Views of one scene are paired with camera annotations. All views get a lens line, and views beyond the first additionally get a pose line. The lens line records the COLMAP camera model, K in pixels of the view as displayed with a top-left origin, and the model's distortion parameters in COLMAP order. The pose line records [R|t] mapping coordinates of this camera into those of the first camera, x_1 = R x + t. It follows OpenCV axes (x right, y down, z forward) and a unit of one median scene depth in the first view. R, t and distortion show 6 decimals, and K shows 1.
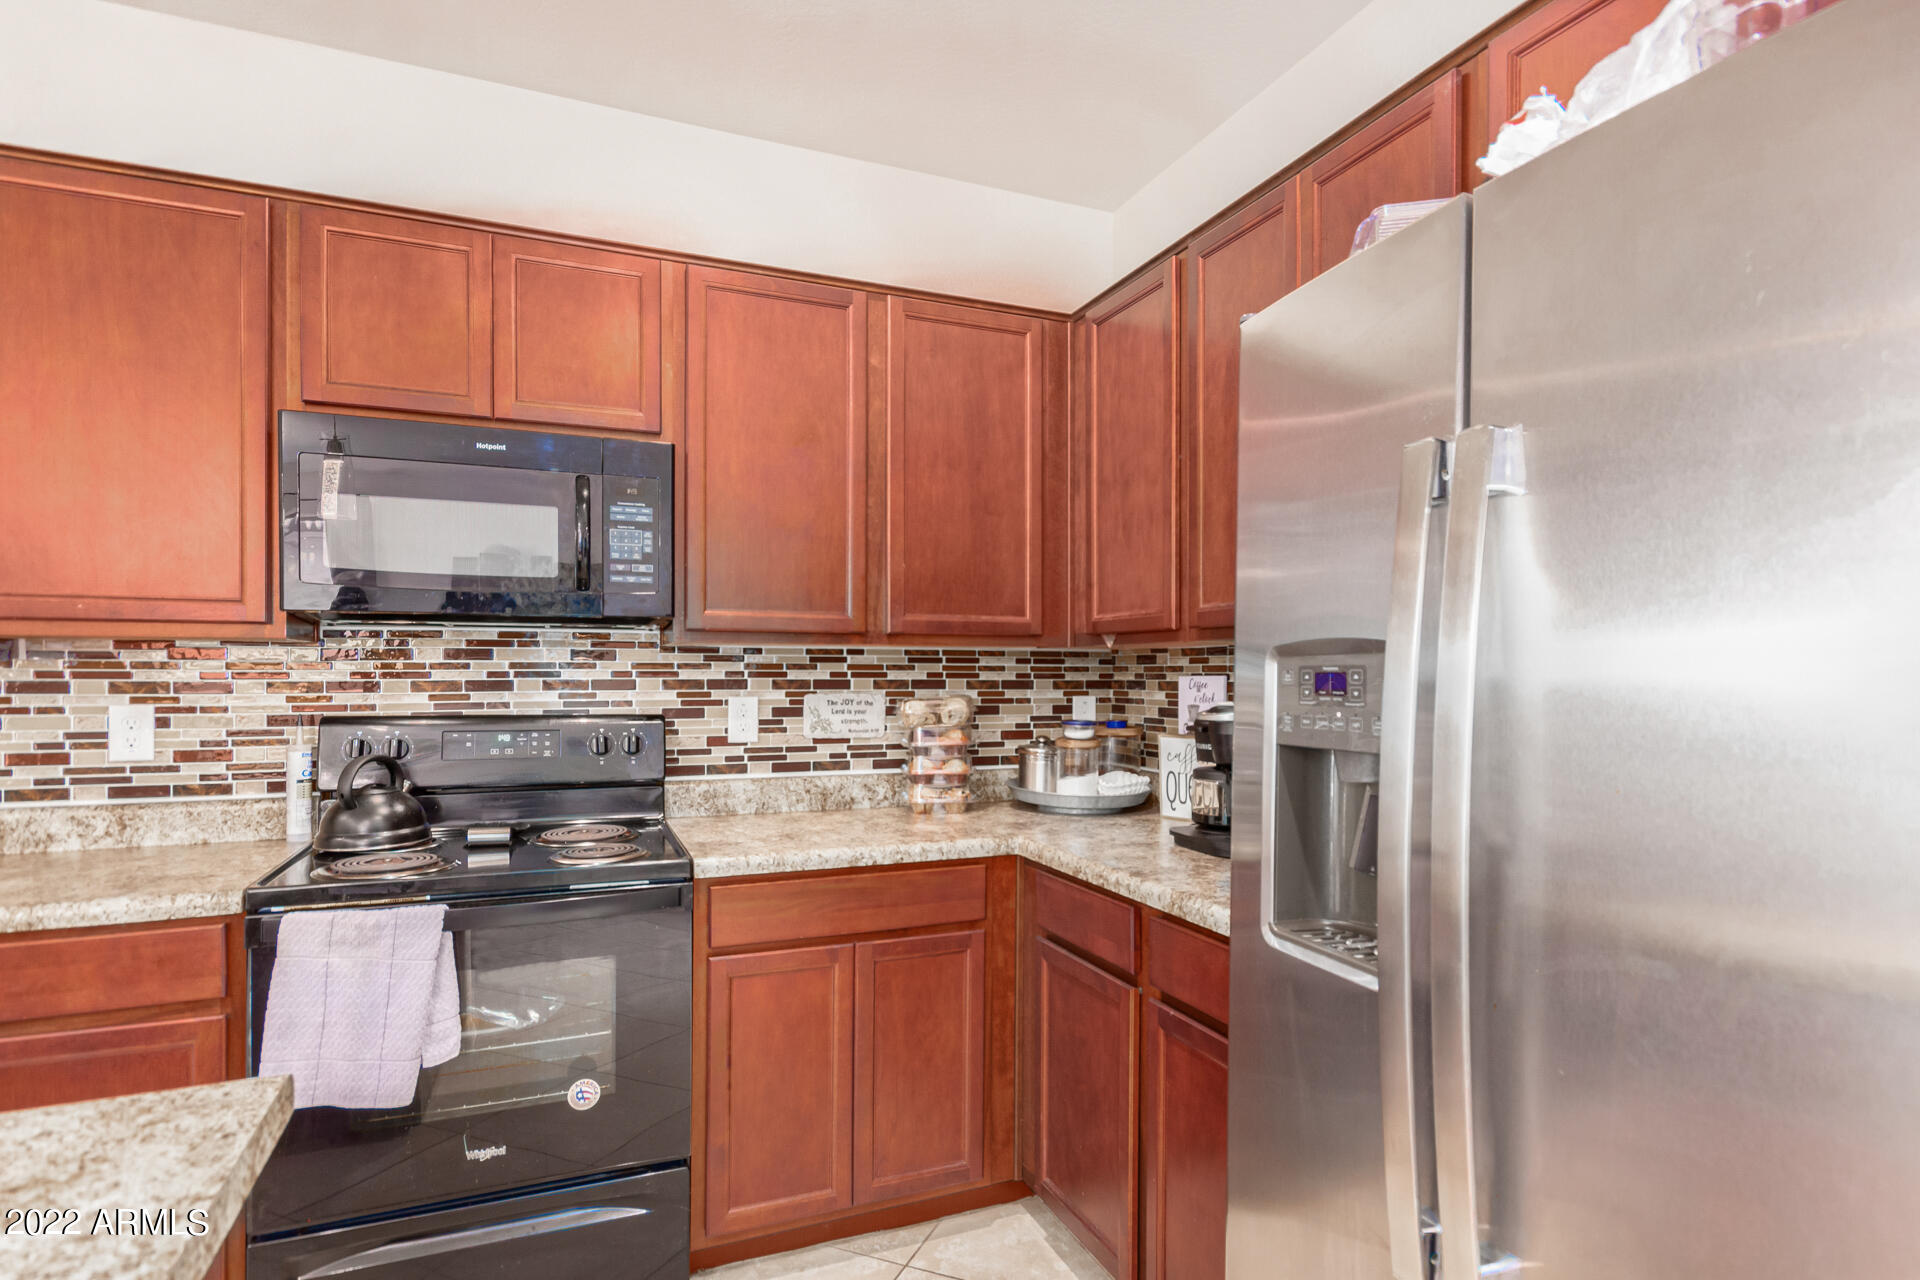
lens RADIAL K [[988.0, 0, 976.2], [0, 988.0, 675.9], [0, 0, 1]] dist [0.004296, 0.002295]
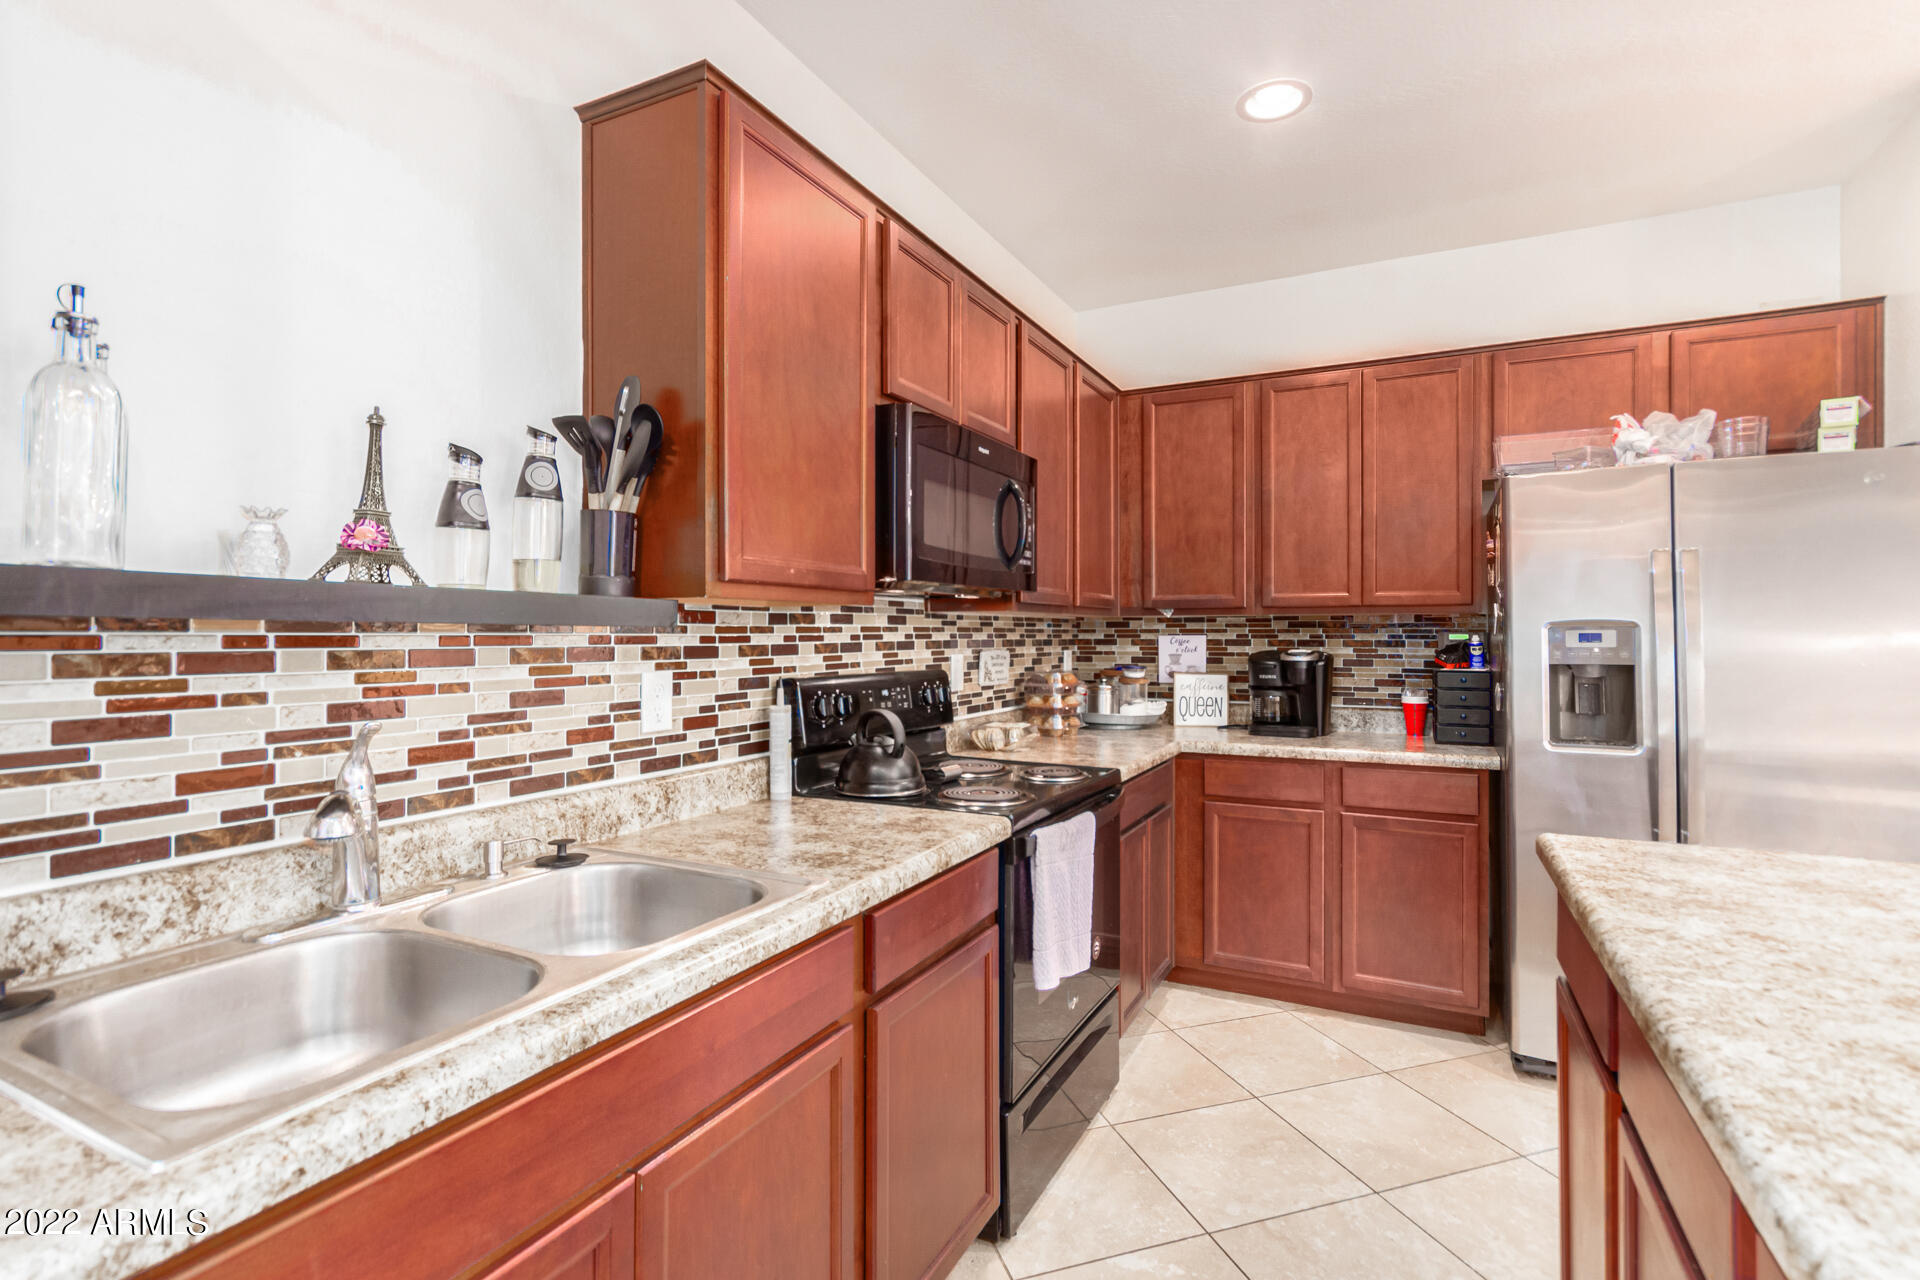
lens RADIAL K [[894.2, 0, 980.0], [0, 894.2, 631.0], [0, 0, 1]] dist [0.003429, -0.000760]
pose [[0.756307, -0.002025, 0.654214, -1.068619], [0.006595, 0.999968, -0.004529, -0.003103], [-0.654183, 0.007740, 0.756296, 0.145272]]
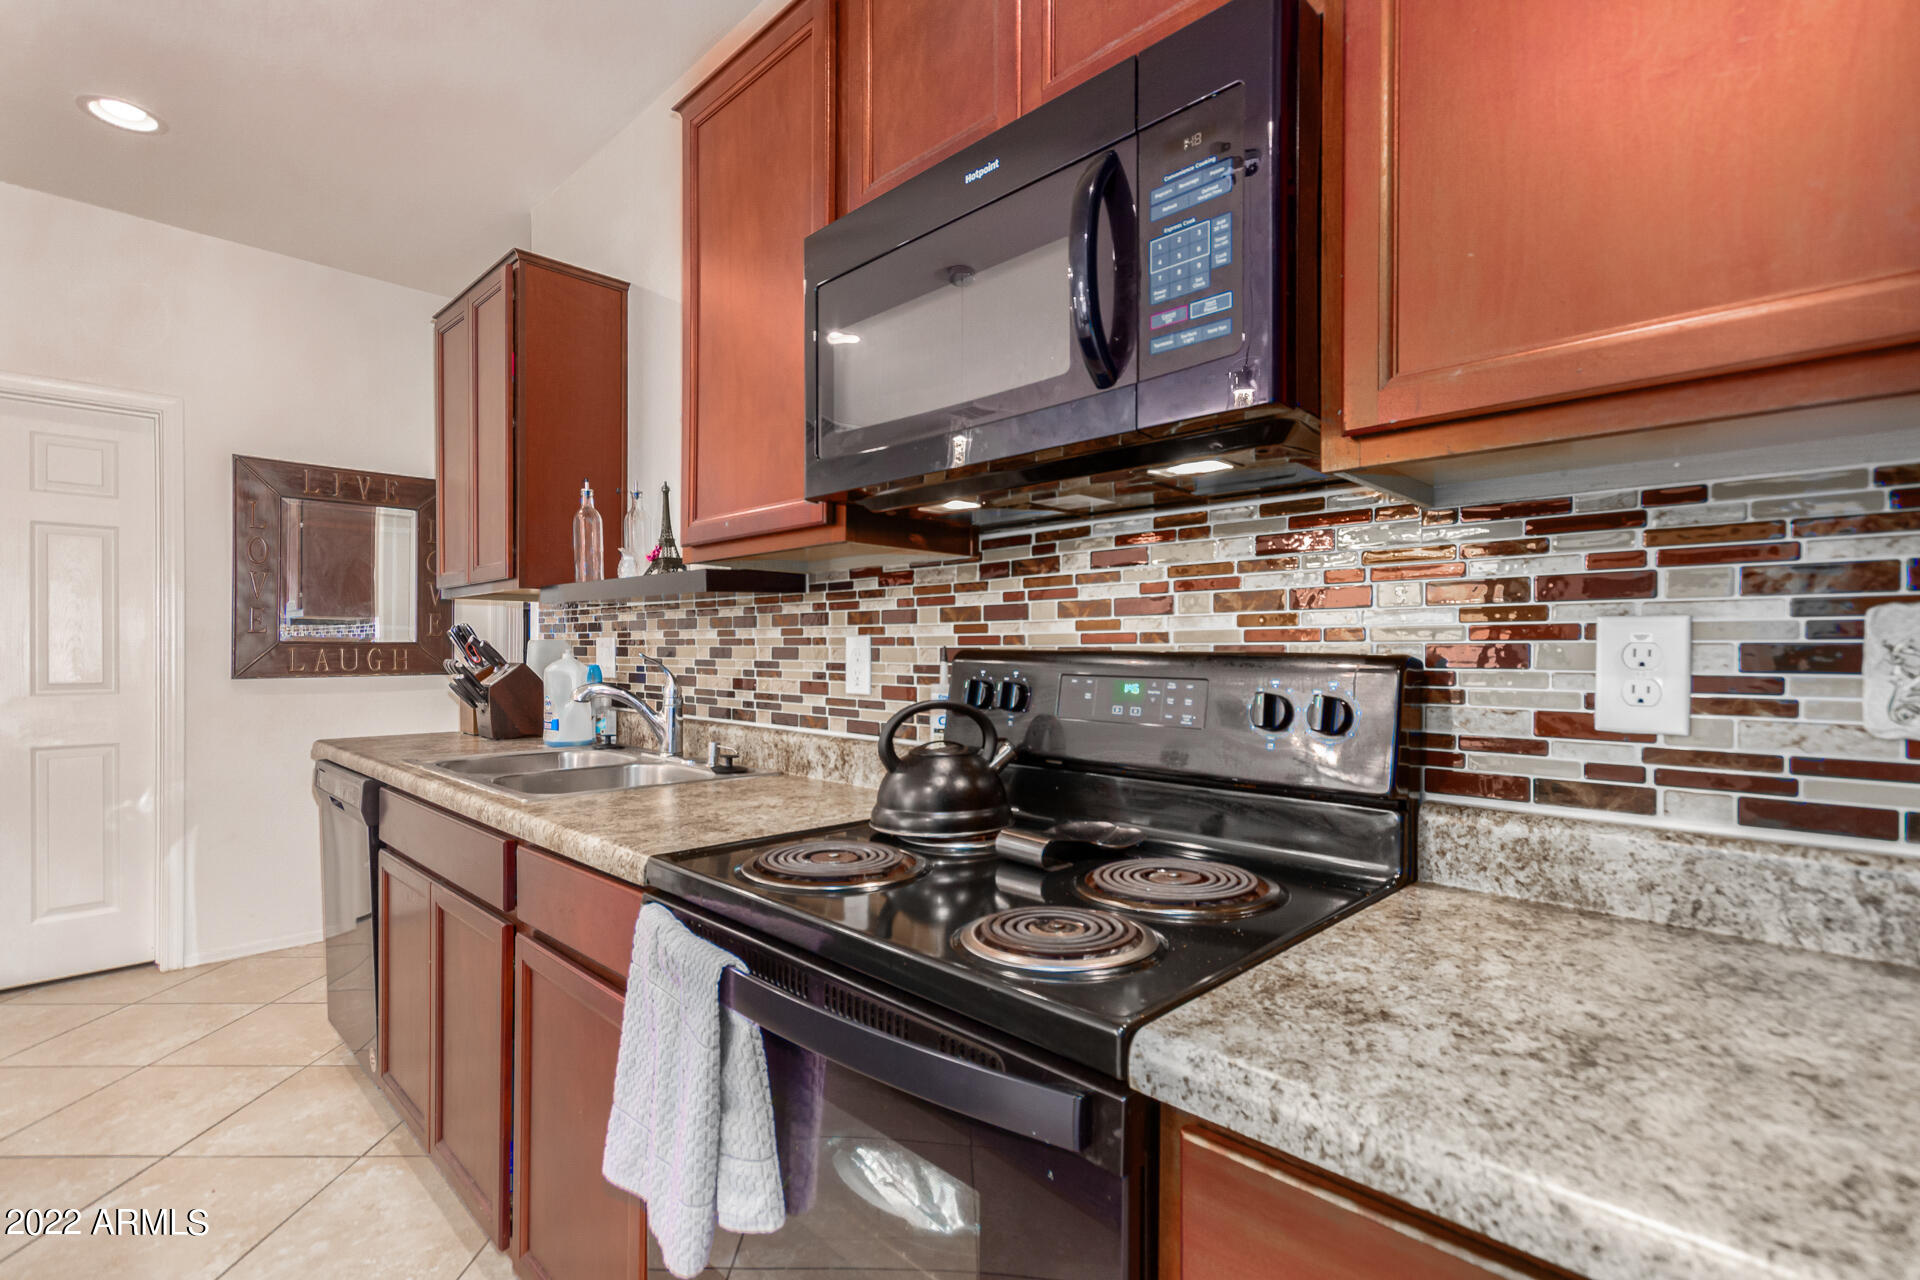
lens RADIAL K [[894.2, 0, 959.0], [0, 894.2, 650.8], [0, 0, 1]] dist [0.003429, -0.000760]
pose [[0.379332, -0.003261, -0.925255, -0.012402], [-0.008374, 0.999941, -0.006958, 0.044295], [0.925223, 0.010388, 0.379282, 0.693495]]
